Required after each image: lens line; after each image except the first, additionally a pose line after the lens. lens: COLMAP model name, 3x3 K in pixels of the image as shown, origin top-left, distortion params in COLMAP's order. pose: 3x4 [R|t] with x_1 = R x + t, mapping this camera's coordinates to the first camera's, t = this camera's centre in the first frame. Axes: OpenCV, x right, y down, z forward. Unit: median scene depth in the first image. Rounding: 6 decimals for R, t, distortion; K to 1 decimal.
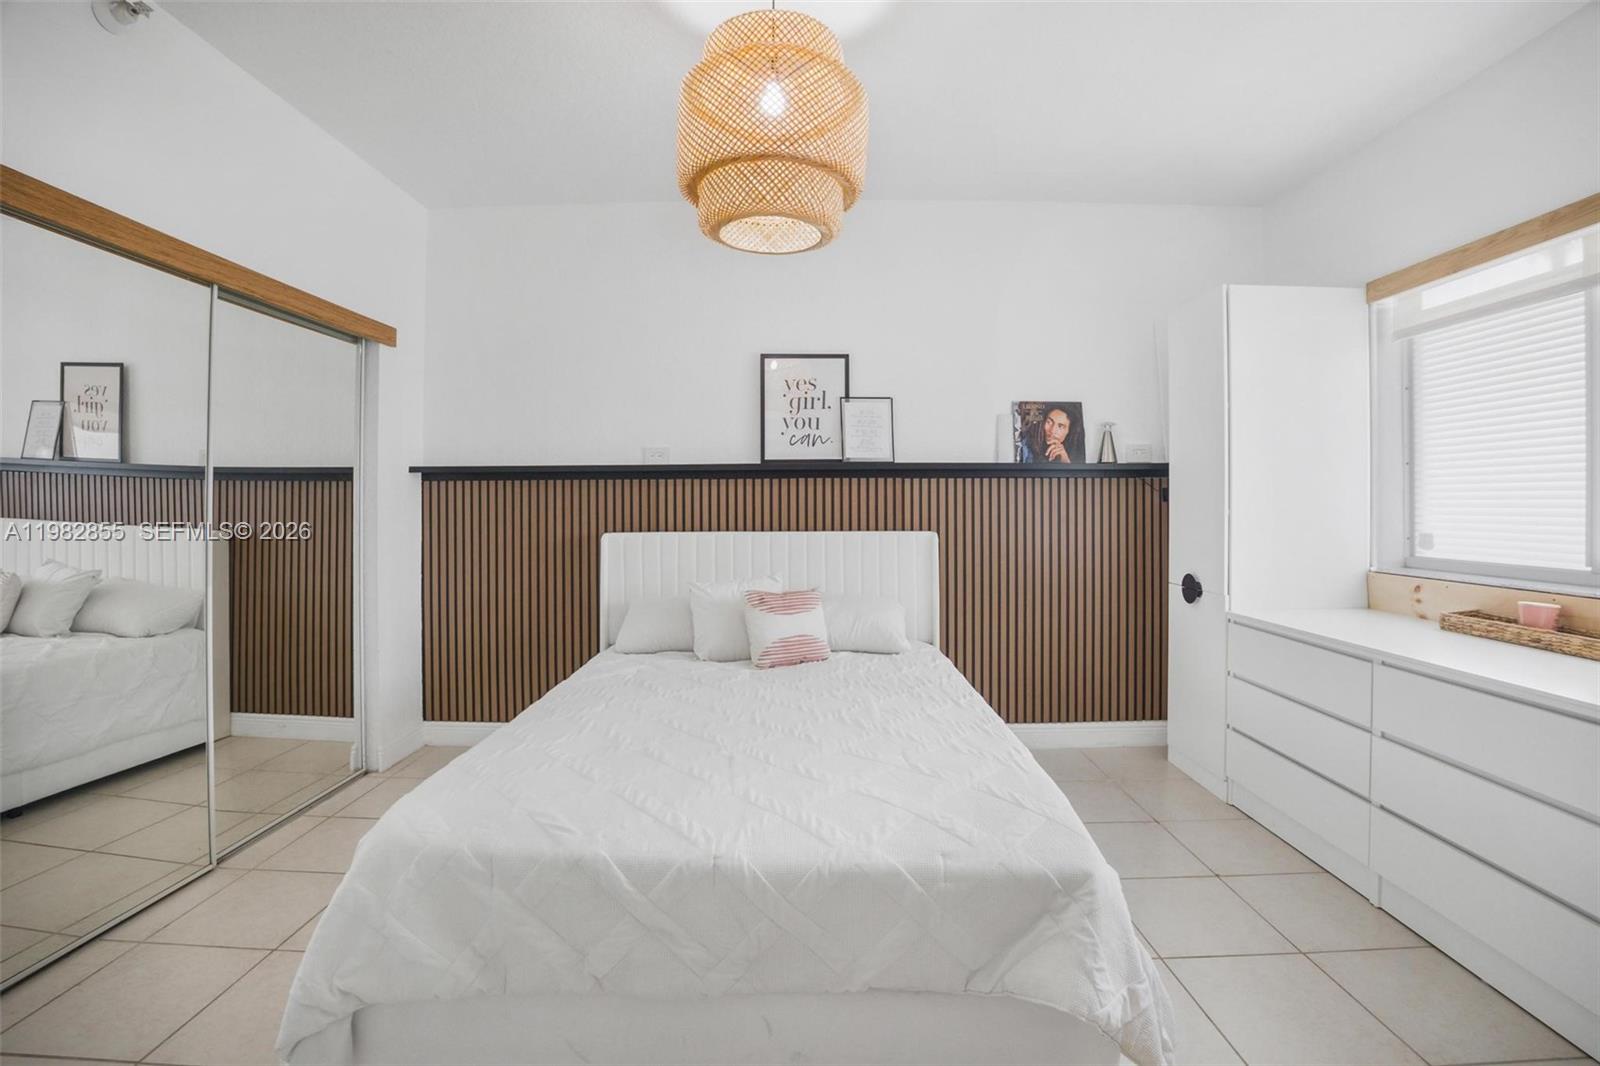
lens RADIAL K [[693.7, 0, 793.5], [0, 693.7, 509.5], [0, 0, 1]] dist [-0.092707, 0.022388]
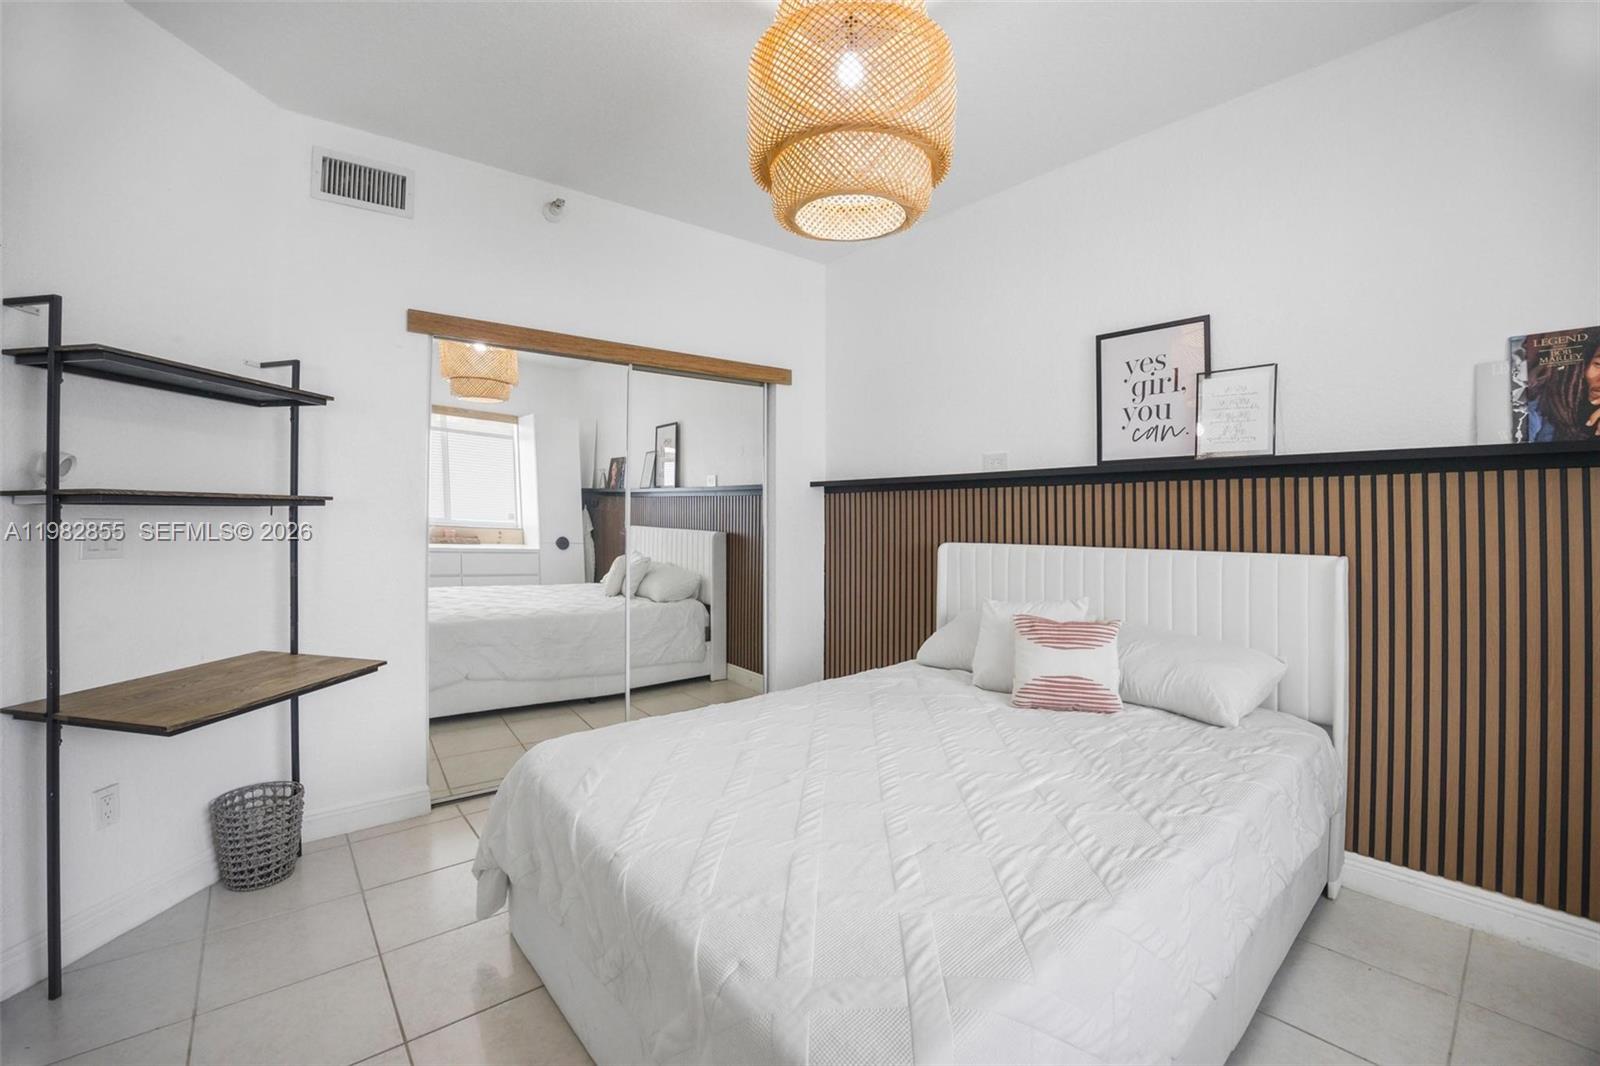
lens RADIAL K [[664.5, 0, 811.5], [0, 664.5, 510.8], [0, 0, 1]] dist [-0.085942, 0.019155]
pose [[0.653002, 0.000065, -0.757356, 0.327838], [-0.006115, 0.999968, -0.005187, -0.005808], [0.757331, 0.008018, 0.652982, 0.223167]]
